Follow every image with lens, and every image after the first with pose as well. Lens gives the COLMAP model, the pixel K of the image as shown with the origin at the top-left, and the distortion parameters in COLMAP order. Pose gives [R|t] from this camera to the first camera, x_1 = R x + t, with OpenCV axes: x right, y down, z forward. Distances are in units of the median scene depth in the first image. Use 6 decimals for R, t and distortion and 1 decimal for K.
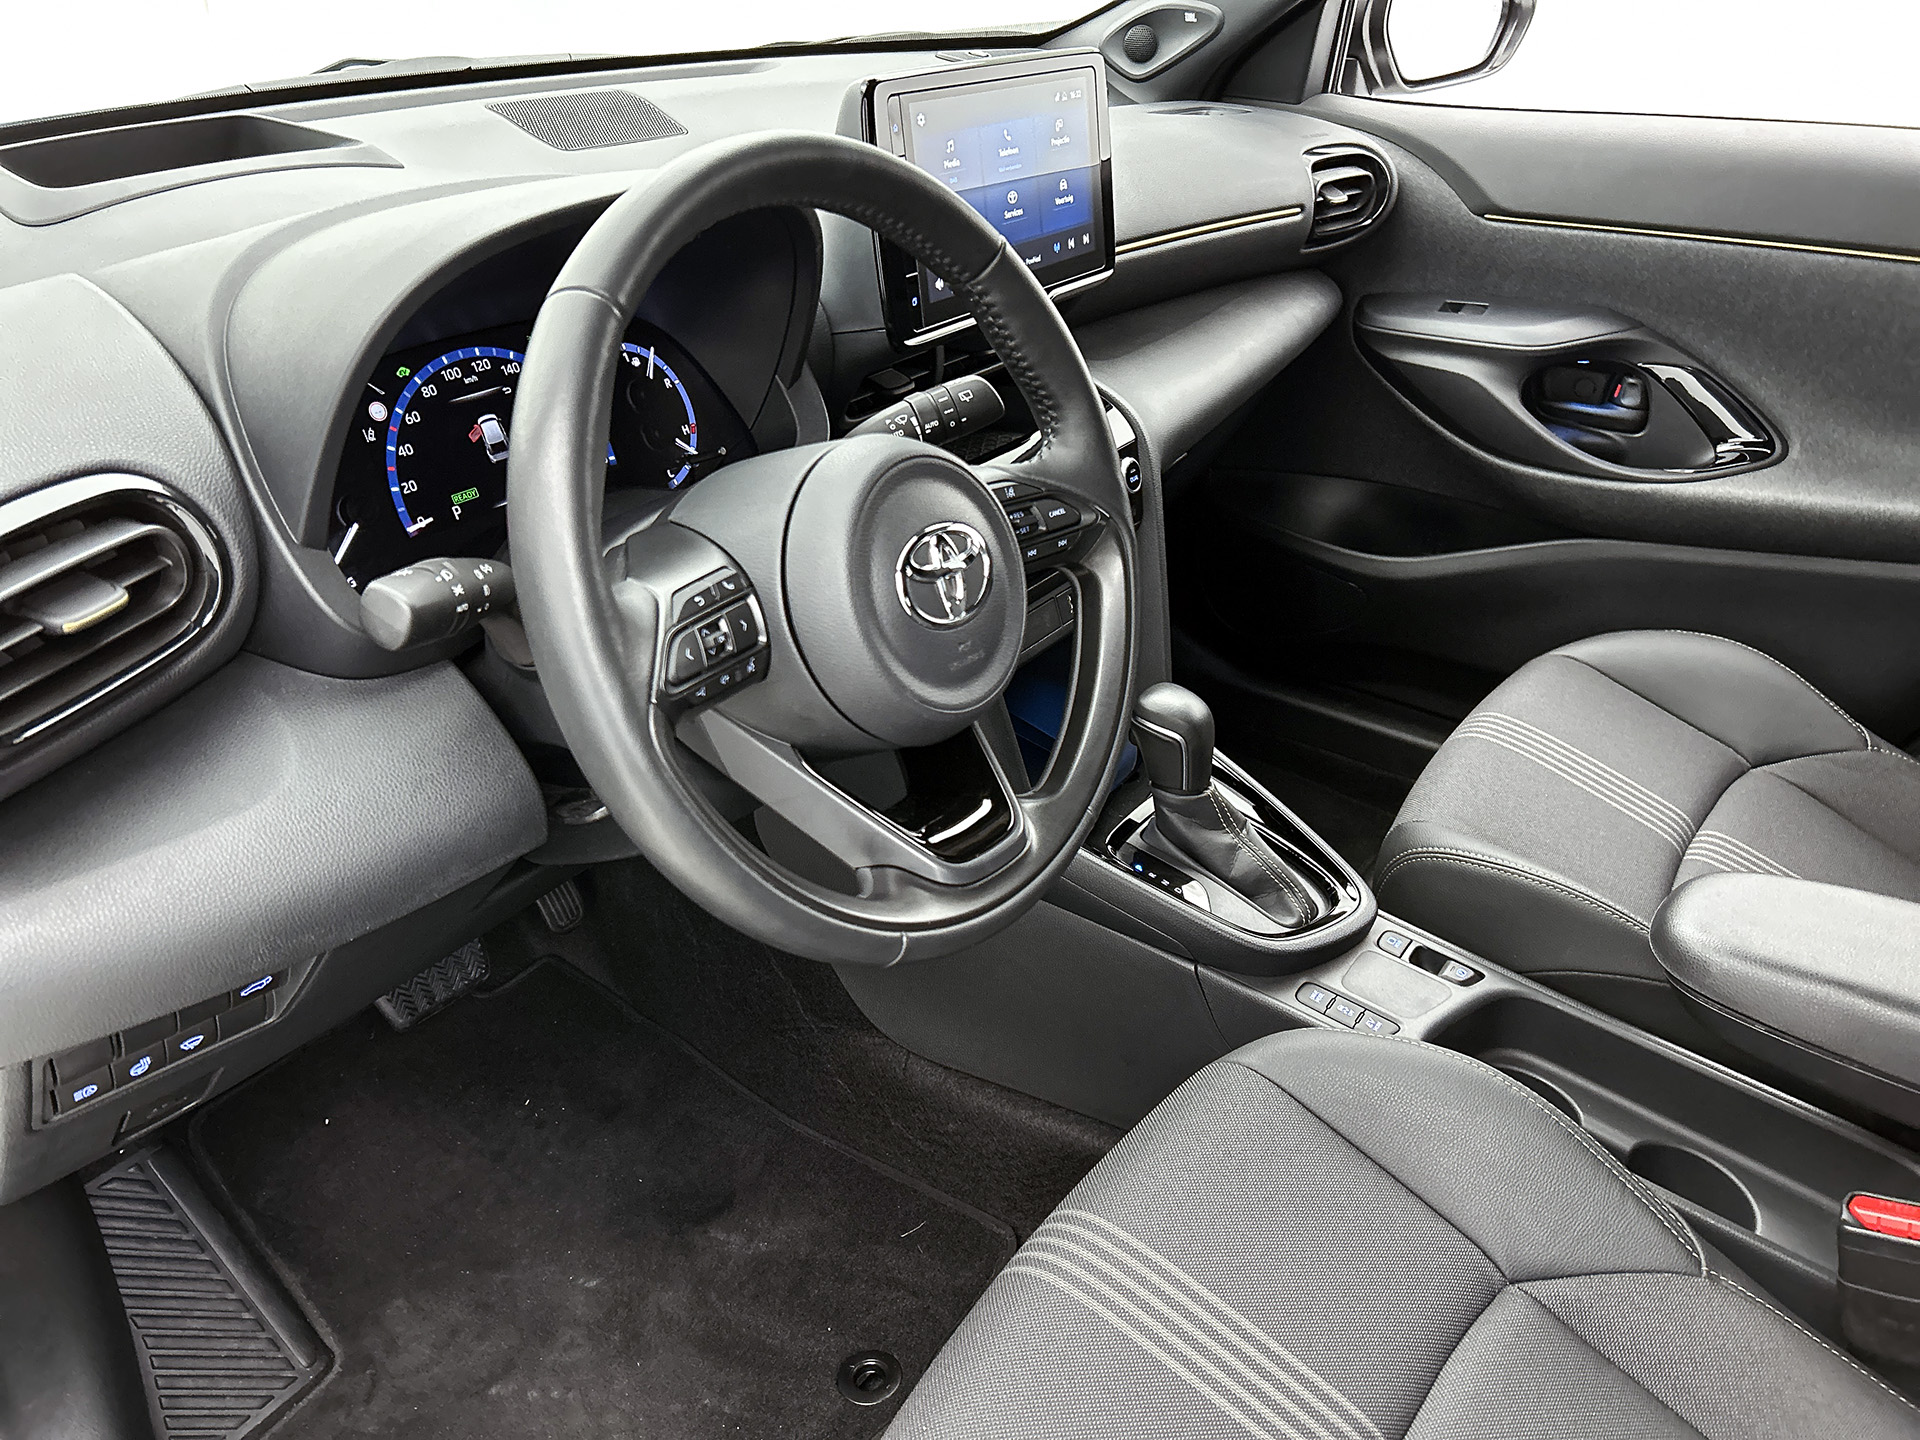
lens RADIAL K [[1474.1, 0, 960.0], [0, 1474.1, 720.0], [0, 0, 1]] dist [0.055458, -0.056410]
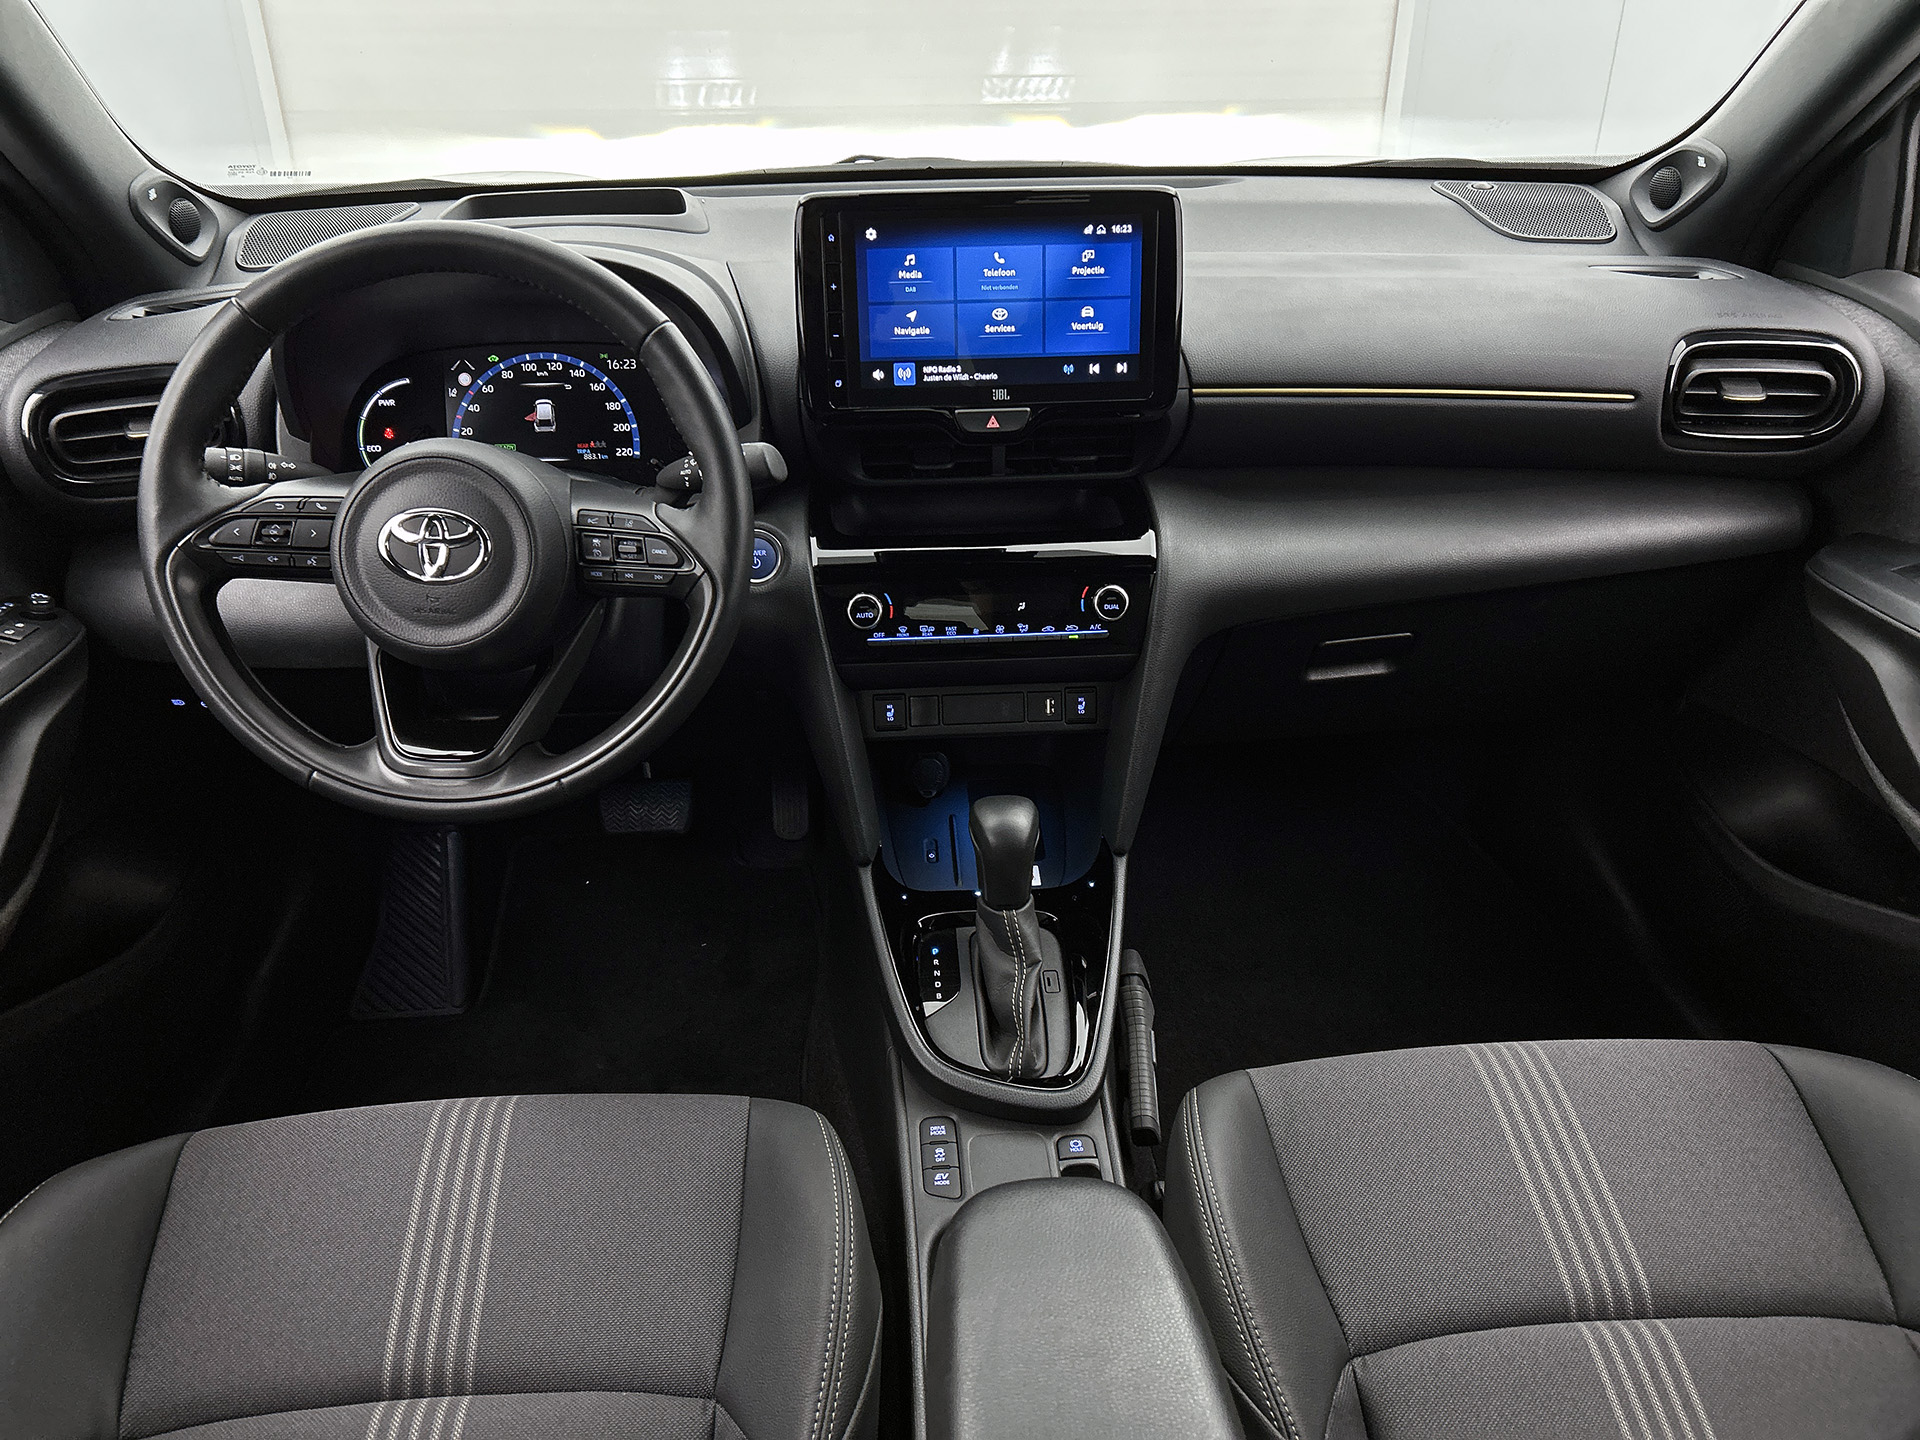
lens RADIAL K [[1474.1, 0, 960.0], [0, 1474.1, 720.0], [0, 0, 1]] dist [0.055458, -0.056410]
pose [[0.623220, 0.330430, -0.708811, 0.891848], [-0.361861, 0.925333, 0.113202, -0.191188], [0.693292, 0.185941, 0.696256, 0.282464]]
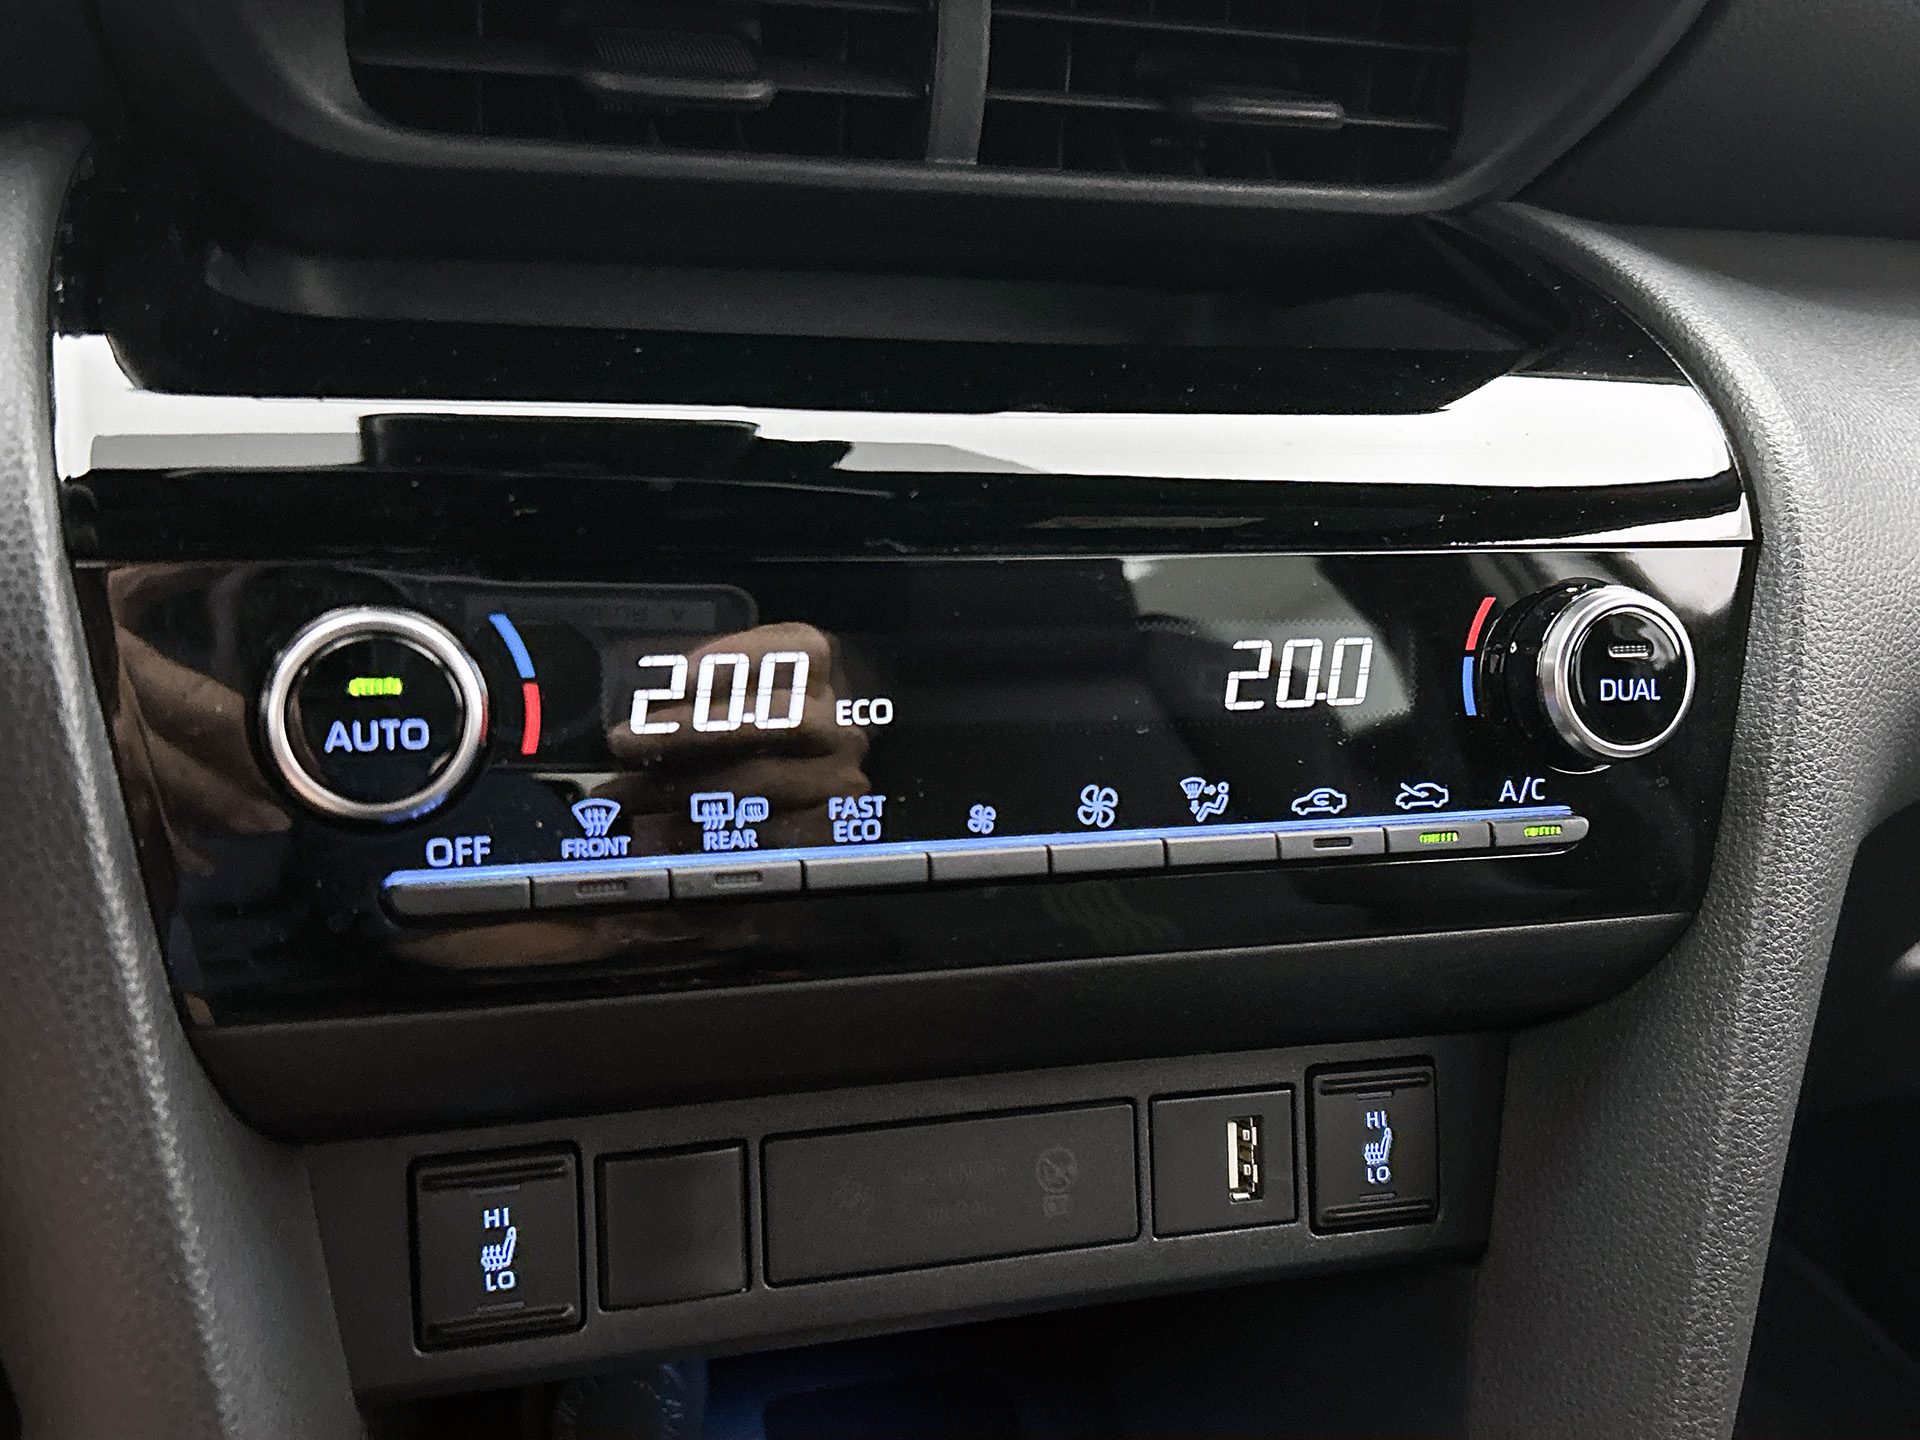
lens RADIAL K [[1905.6, 0, 960.0], [0, 1905.6, 720.0], [0, 0, 1]] dist [0.109728, -0.319883]
pose [[0.797757, 0.240886, -0.552773, 0.219036], [-0.344763, 0.934326, -0.090401, -0.117230], [0.494694, 0.262694, 0.828414, 0.832073]]
